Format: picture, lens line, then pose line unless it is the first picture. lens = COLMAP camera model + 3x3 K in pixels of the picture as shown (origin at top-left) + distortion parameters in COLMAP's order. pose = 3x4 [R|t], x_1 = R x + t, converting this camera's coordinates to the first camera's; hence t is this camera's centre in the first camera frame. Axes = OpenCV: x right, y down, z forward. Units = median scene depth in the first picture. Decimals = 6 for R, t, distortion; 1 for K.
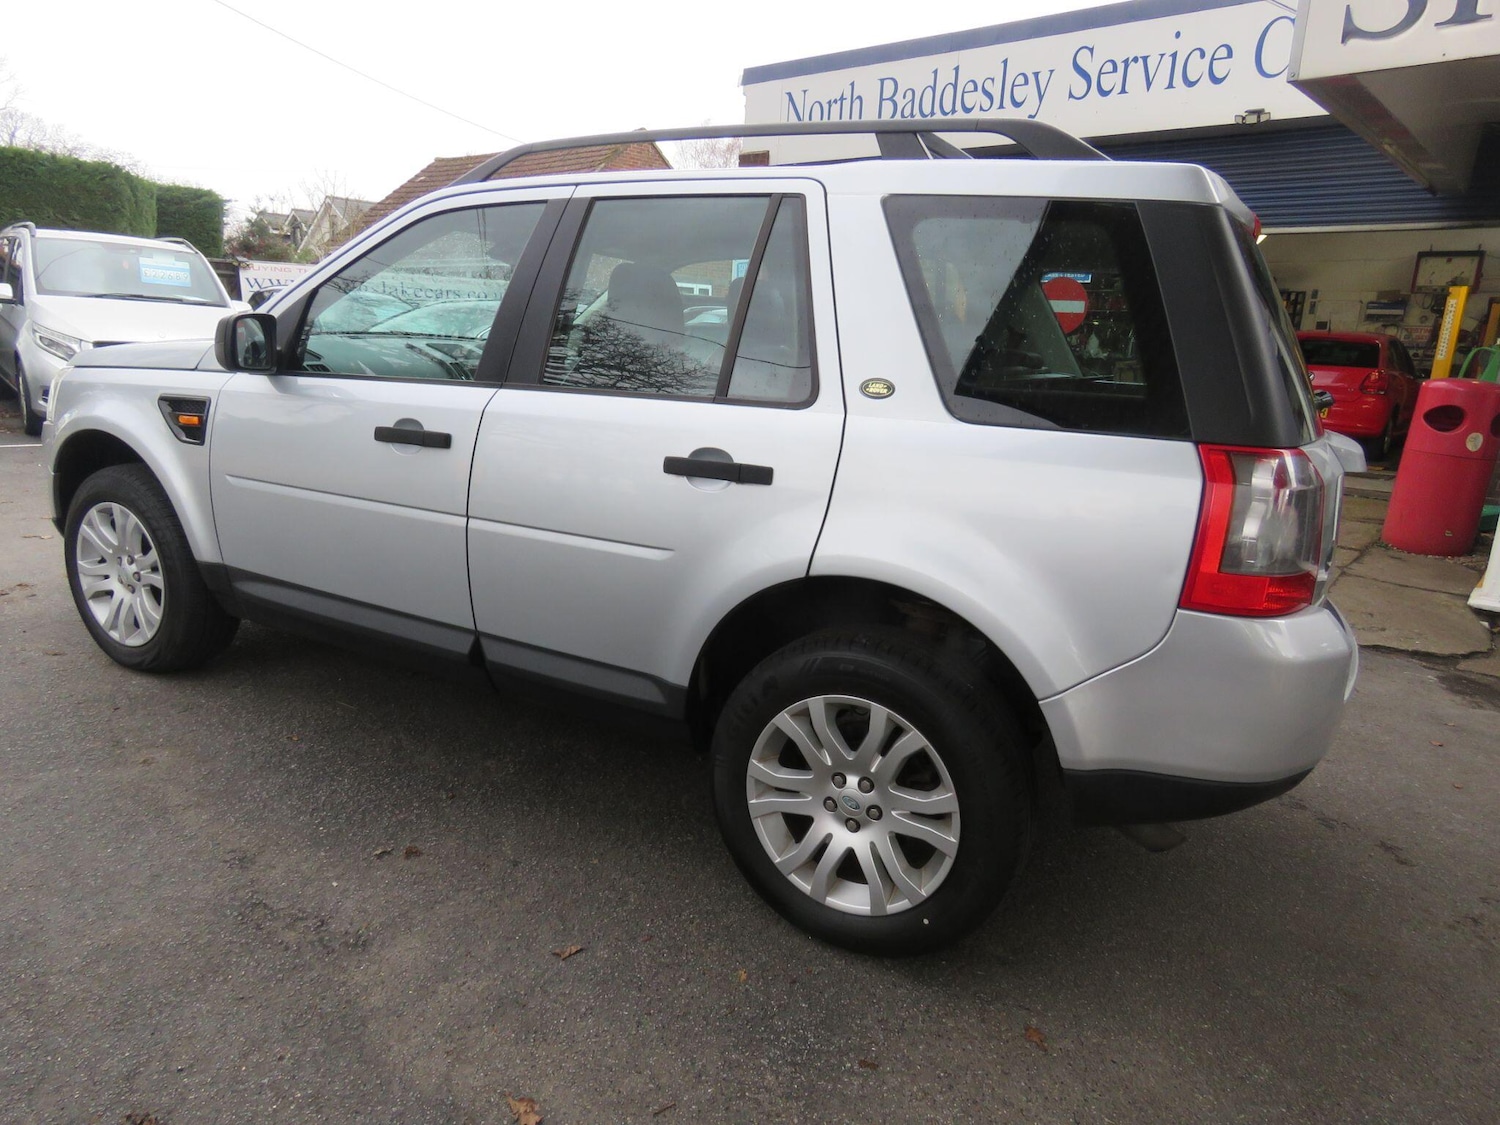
lens RADIAL K [[972.8, 0, 741.5], [0, 972.8, 574.8], [0, 0, 1]] dist [-0.002825, -0.000424]
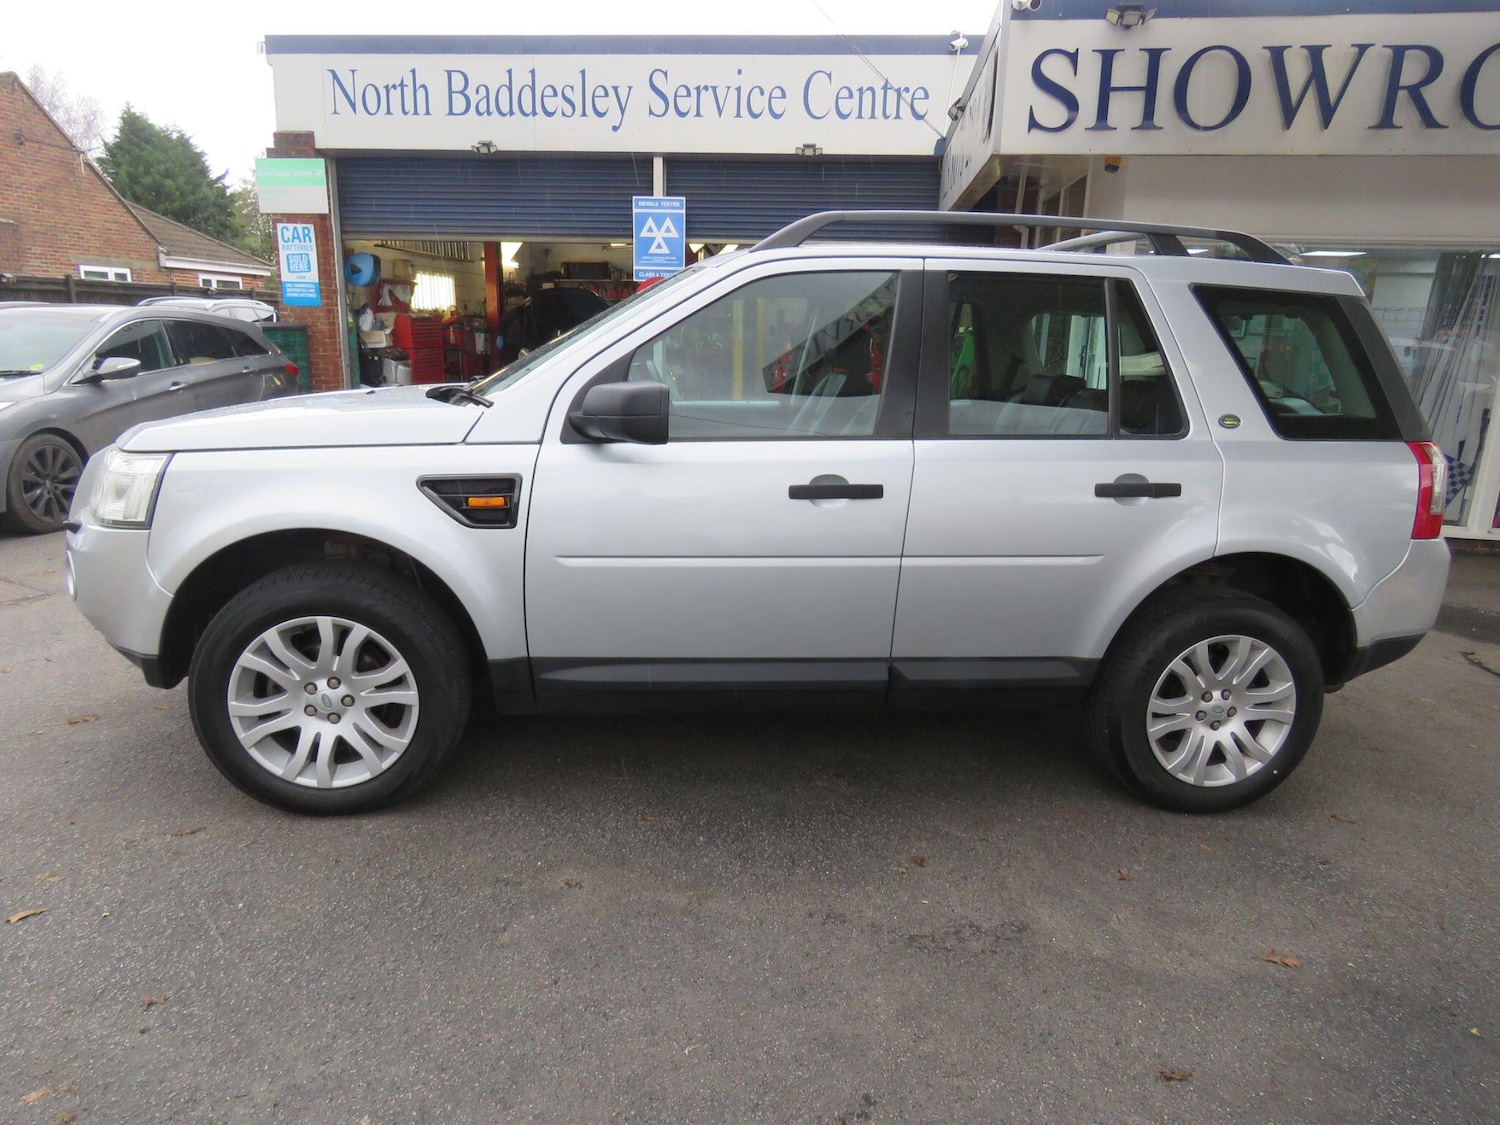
lens RADIAL K [[972.8, 0, 752.2], [0, 972.8, 574.0], [0, 0, 1]] dist [-0.002825, -0.000424]
pose [[0.810073, -0.164730, 0.562712, -1.036544], [0.152765, 0.985873, 0.068688, -0.140705], [-0.566078, 0.030321, 0.823794, 0.173910]]
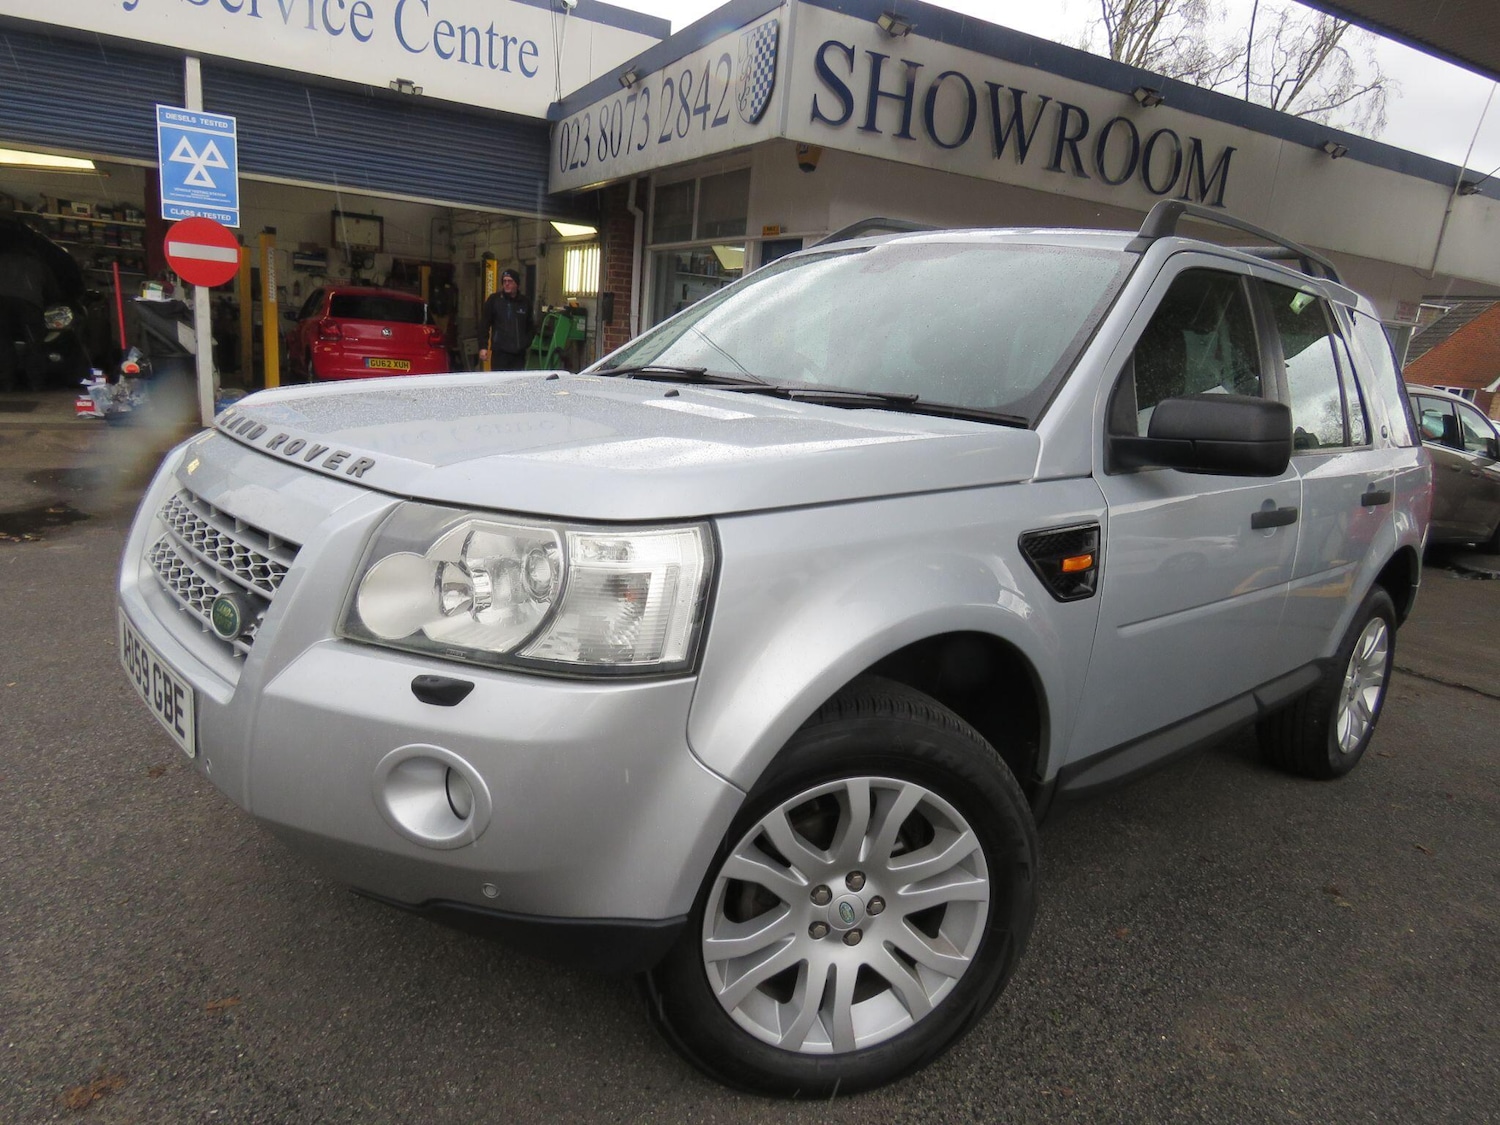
lens RADIAL K [[972.8, 0, 752.6], [0, 972.8, 566.4], [0, 0, 1]] dist [-0.002825, -0.000424]
pose [[0.324338, -0.228028, 0.918046, -1.419079], [0.164061, 0.969362, 0.182813, -0.358865], [-0.931605, 0.091322, 0.351812, 1.151150]]
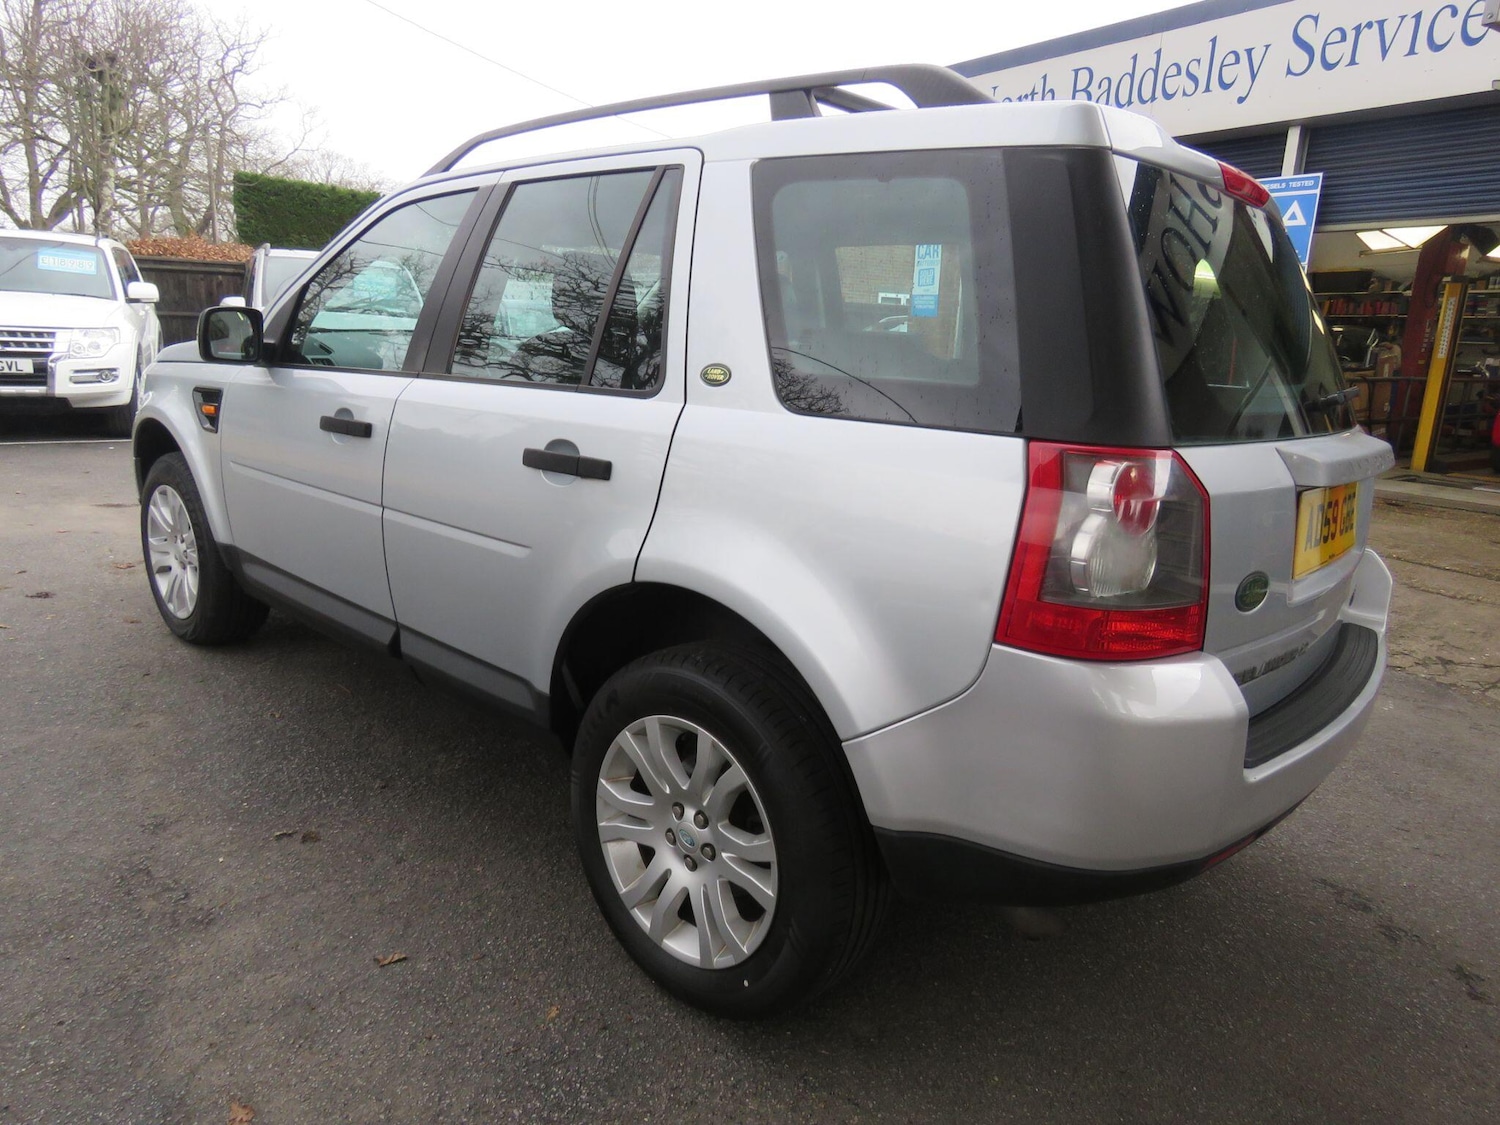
lens RADIAL K [[972.8, 0, 736.9], [0, 972.8, 575.7], [0, 0, 1]] dist [-0.002825, -0.000424]
pose [[0.971372, 0.052638, -0.231661, 0.300174], [-0.055561, 0.998437, -0.006109, -0.003253], [0.230977, 0.018805, 0.972777, 0.115137]]
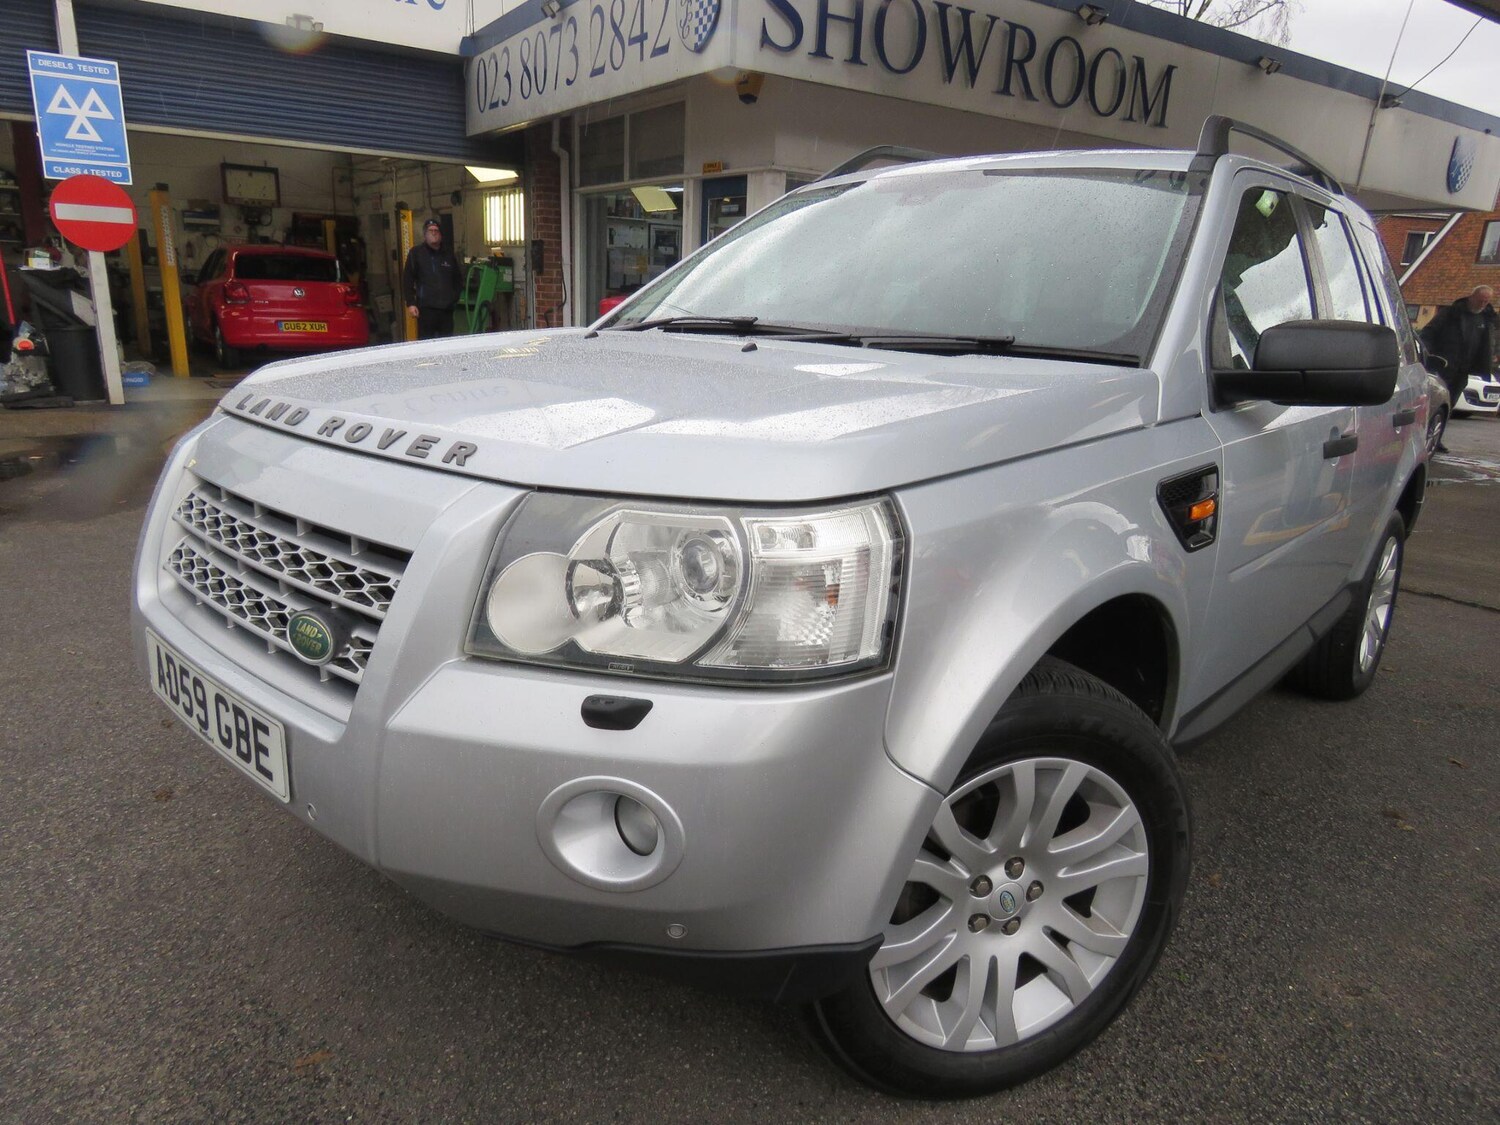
lens RADIAL K [[972.8, 0, 751.1], [0, 972.8, 565.5], [0, 0, 1]] dist [-0.002825, -0.000424]
pose [[0.237877, -0.296579, 0.924908, -1.390928], [0.208467, 0.945640, 0.249611, -0.387706], [-0.948660, 0.133436, 0.286773, 1.291076]]
